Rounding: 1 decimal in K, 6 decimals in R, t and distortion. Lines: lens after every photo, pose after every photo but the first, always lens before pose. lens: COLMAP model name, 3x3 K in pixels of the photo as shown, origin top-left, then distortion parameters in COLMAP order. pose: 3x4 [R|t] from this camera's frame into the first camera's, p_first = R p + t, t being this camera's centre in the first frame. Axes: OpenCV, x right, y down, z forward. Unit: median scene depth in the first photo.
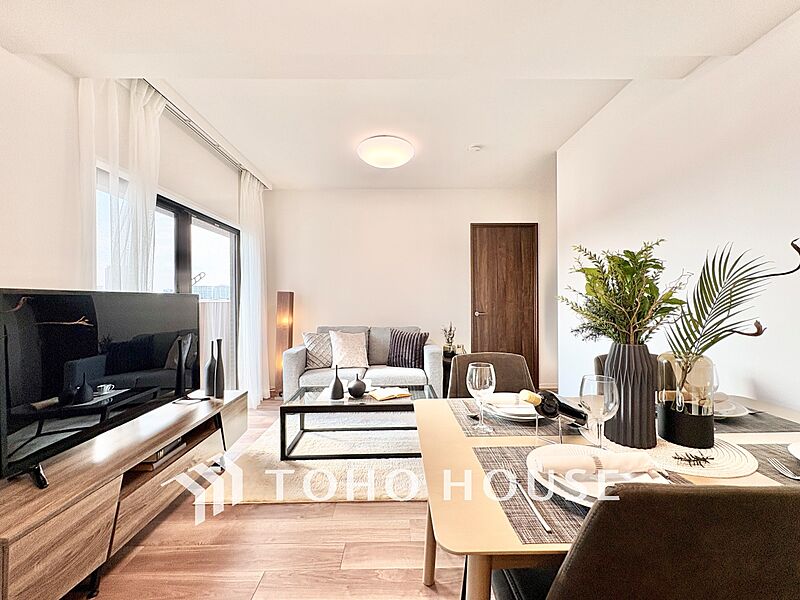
lens RADIAL K [[320.8, 0, 400.0], [0, 320.8, 300.0], [0, 0, 1]] dist [0.001024, 0.000116]
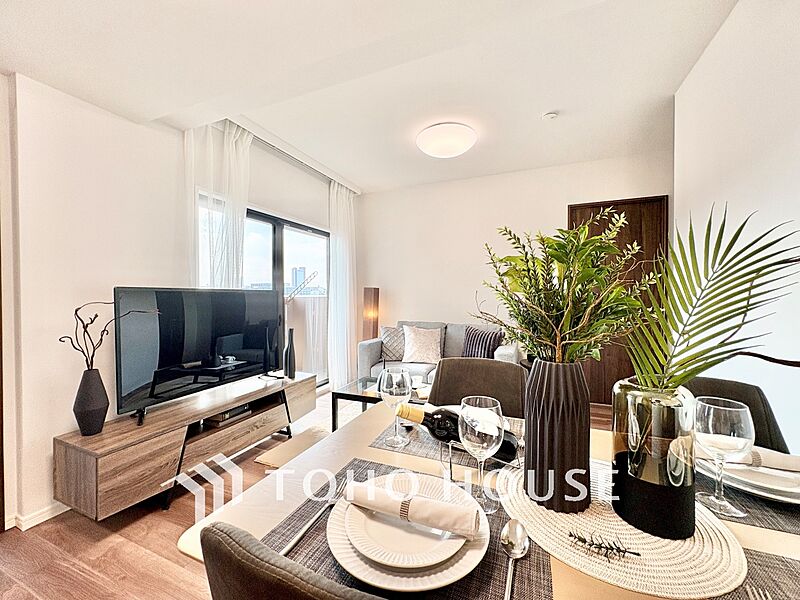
lens RADIAL K [[320.3, 0, 400.0], [0, 320.3, 300.0], [0, 0, 1]] dist [0.003388, 0.000265]
pose [[0.914715, 0.011229, -0.403943, 0.261654], [-0.005171, 0.999857, 0.016083, -0.002752], [0.404066, -0.012622, 0.914643, 0.079896]]
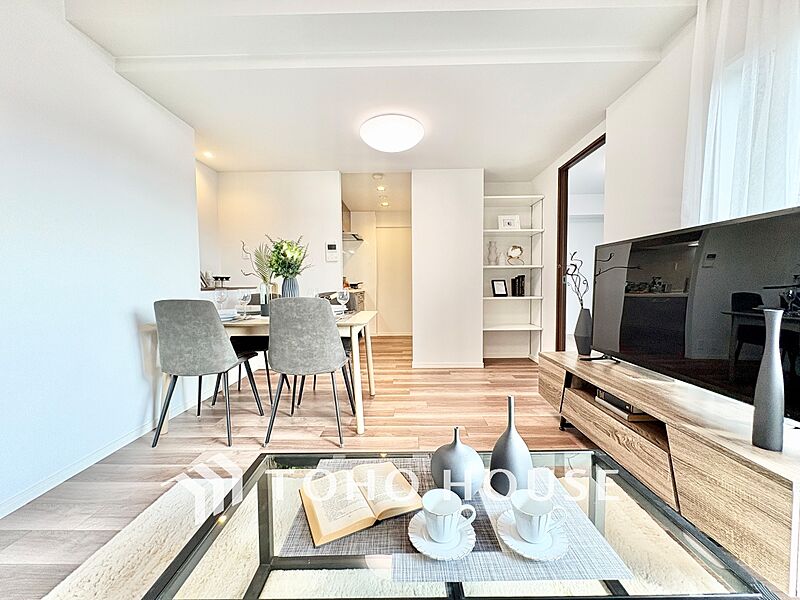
lens RADIAL K [[320.8, 0, 400.0], [0, 320.8, 300.0], [0, 0, 1]] dist [0.001024, 0.000116]
pose [[-0.999560, 0.014366, 0.025964, -0.083940], [0.015677, 0.998576, 0.050994, 0.075521], [-0.025195, 0.051378, -0.998361, 1.354915]]
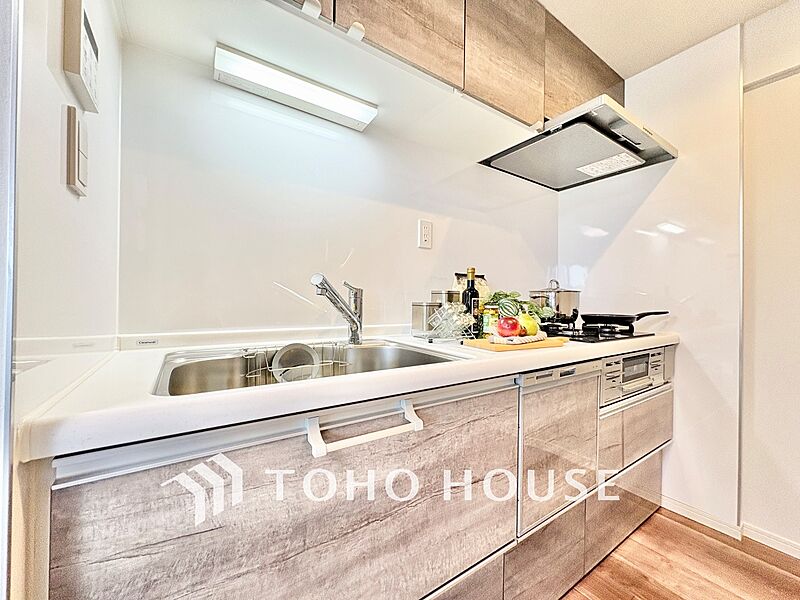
lens RADIAL K [[320.8, 0, 400.0], [0, 320.8, 300.0], [0, 0, 1]] dist [0.001024, 0.000116]
pose [[-0.546402, 0.005979, 0.837502, 0.009973], [-0.002531, 0.999958, -0.008790, 0.047854], [-0.837519, -0.006922, -0.546364, -0.216888]]
